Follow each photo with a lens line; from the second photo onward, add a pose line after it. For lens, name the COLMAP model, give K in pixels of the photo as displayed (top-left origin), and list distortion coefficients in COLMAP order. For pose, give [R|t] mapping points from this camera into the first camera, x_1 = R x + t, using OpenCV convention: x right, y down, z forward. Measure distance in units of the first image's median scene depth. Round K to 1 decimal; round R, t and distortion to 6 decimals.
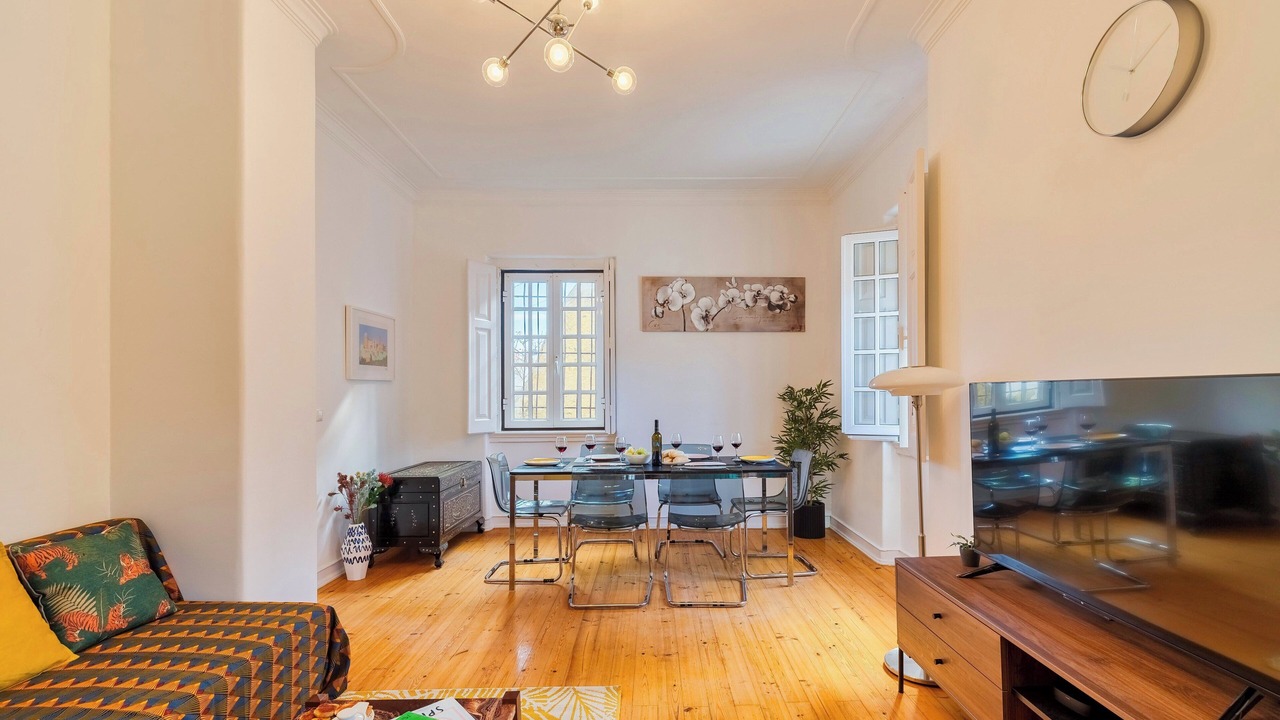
lens RADIAL K [[586.3, 0, 640.0], [0, 586.3, 360.0], [0, 0, 1]] dist [0.000344, 0.000079]
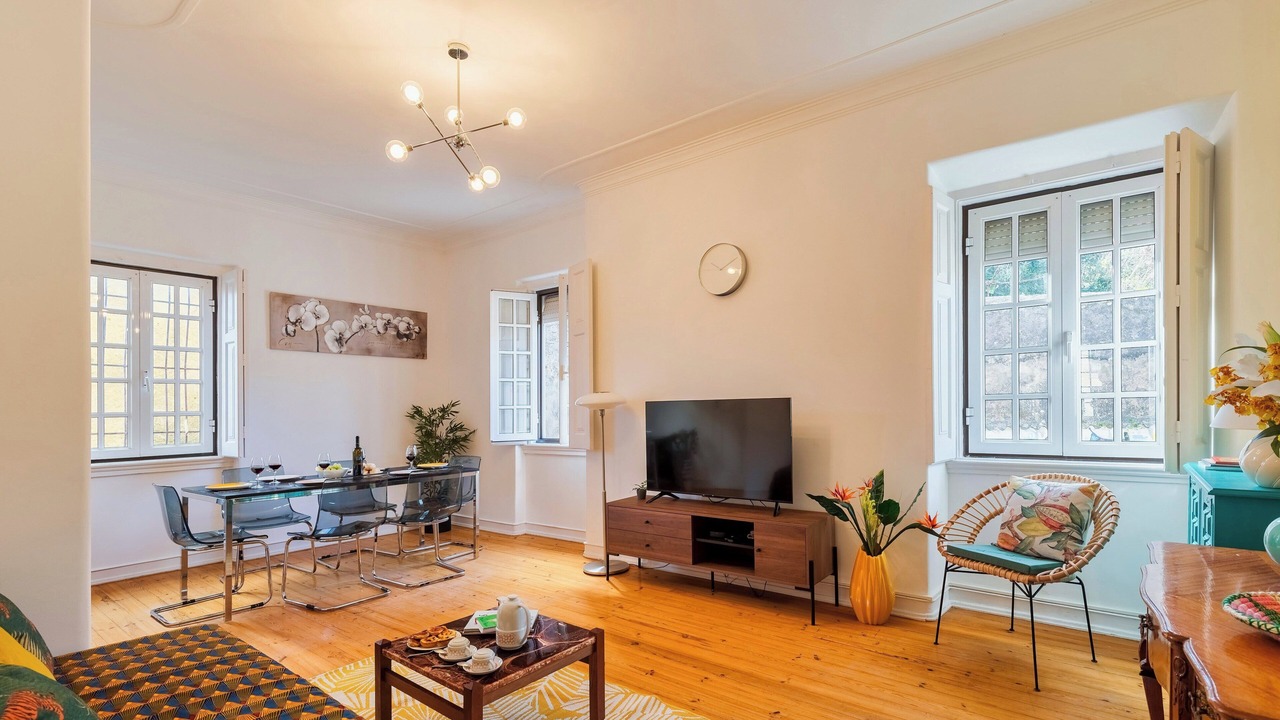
lens RADIAL K [[586.3, 0, 640.0], [0, 586.3, 360.0], [0, 0, 1]] dist [0.000344, 0.000079]
pose [[0.641871, 0.058292, 0.764594, -0.338245], [-0.029204, 0.998241, -0.051589, 0.001049], [-0.766256, 0.010784, 0.642444, -0.076778]]
